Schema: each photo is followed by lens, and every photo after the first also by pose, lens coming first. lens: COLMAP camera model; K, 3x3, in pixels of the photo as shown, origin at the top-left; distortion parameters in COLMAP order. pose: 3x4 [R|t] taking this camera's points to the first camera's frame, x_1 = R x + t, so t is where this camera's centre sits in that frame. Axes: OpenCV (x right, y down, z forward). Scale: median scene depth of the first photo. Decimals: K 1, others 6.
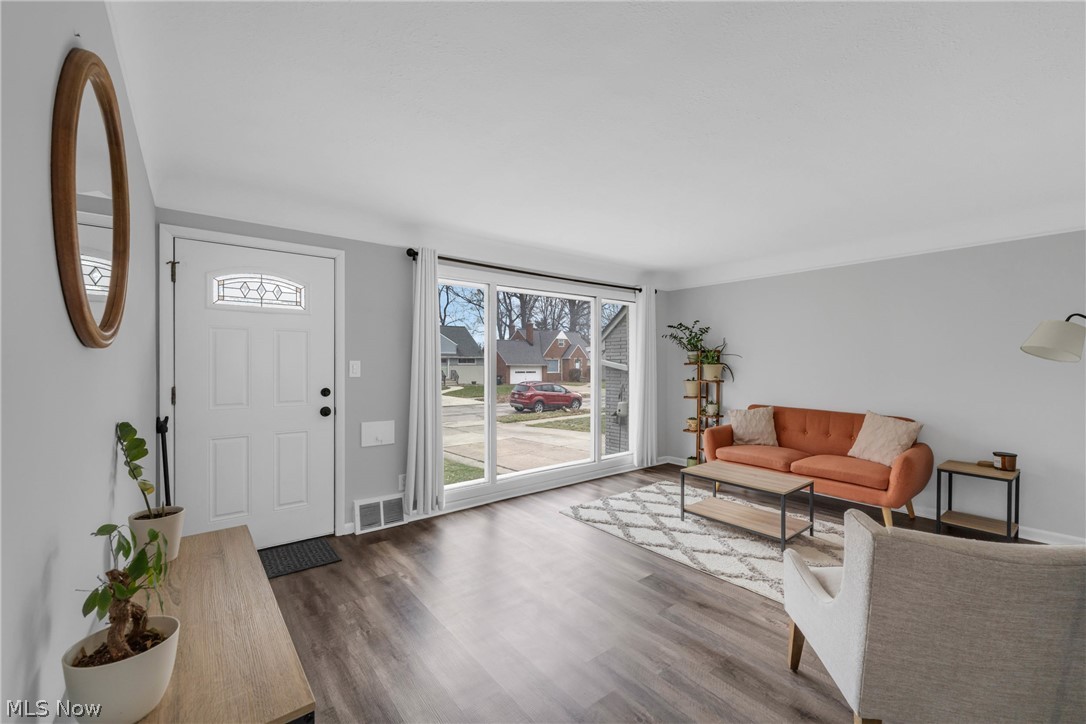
lens RADIAL K [[445.6, 0, 541.9], [0, 445.6, 363.2], [0, 0, 1]] dist [-0.008313, -0.001091]
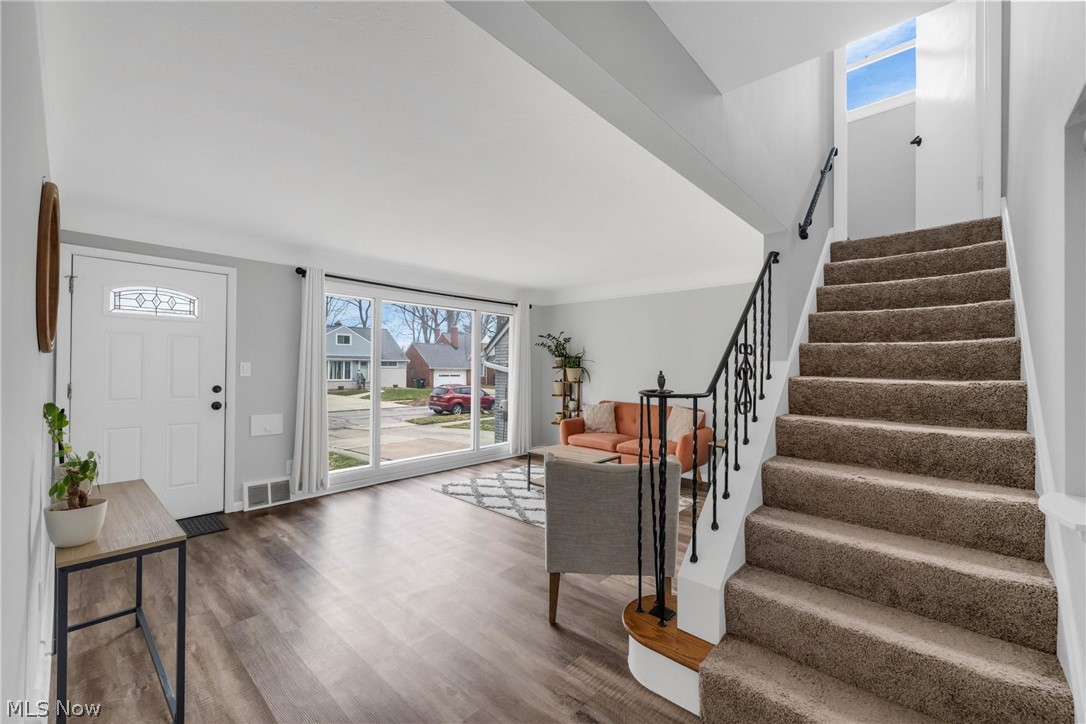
lens RADIAL K [[445.6, 0, 550.0], [0, 445.6, 363.7], [0, 0, 1]] dist [-0.008313, -0.001091]
pose [[0.985859, 0.008004, 0.167383, 0.158615], [-0.006624, 0.999939, -0.008804, 0.002856], [-0.167443, 0.007570, 0.985853, -0.258090]]
